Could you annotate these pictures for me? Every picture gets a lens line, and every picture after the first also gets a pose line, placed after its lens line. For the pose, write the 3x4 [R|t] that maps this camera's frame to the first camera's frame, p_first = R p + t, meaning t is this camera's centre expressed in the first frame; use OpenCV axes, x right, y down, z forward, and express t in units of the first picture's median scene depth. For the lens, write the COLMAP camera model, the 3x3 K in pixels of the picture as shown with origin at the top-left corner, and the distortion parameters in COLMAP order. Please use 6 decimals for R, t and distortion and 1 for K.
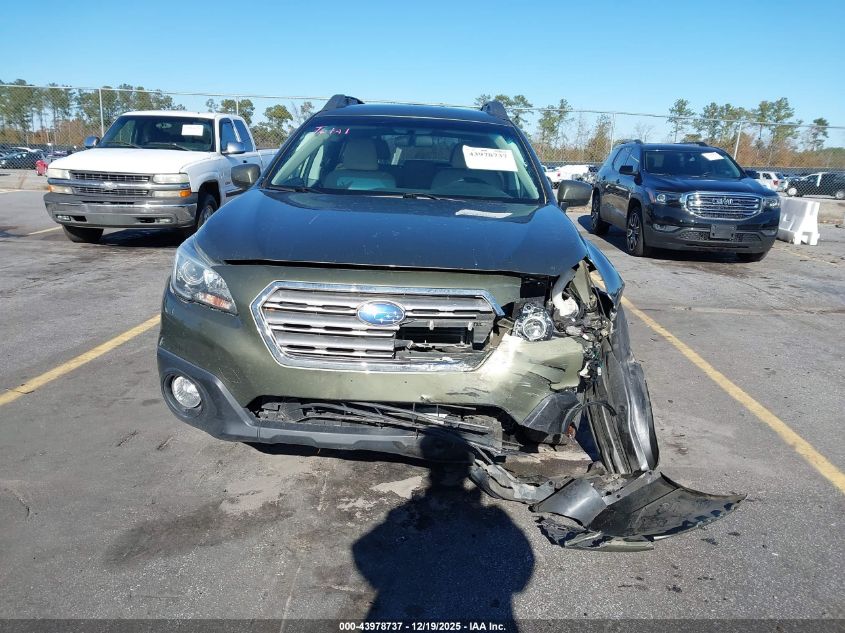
lens RADIAL K [[689.8, 0, 418.4], [0, 689.8, 321.1], [0, 0, 1]] dist [0.011525, -0.009999]
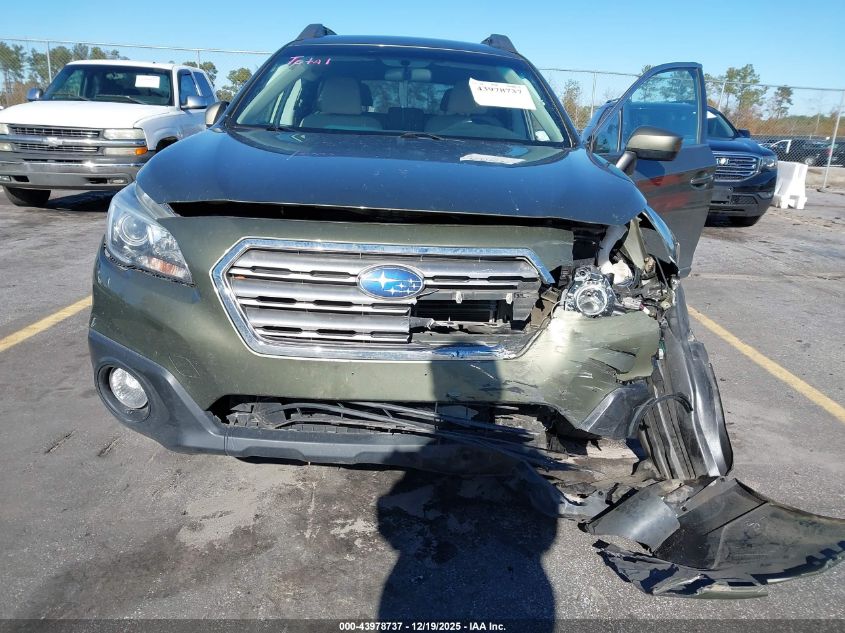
lens RADIAL K [[689.8, 0, 418.4], [0, 689.8, 321.1], [0, 0, 1]] dist [0.011525, -0.009999]
pose [[0.999029, -0.009497, 0.043027, -0.047612], [0.007550, 0.998950, 0.045191, -0.002071], [-0.043411, -0.044823, 0.998051, 0.219909]]
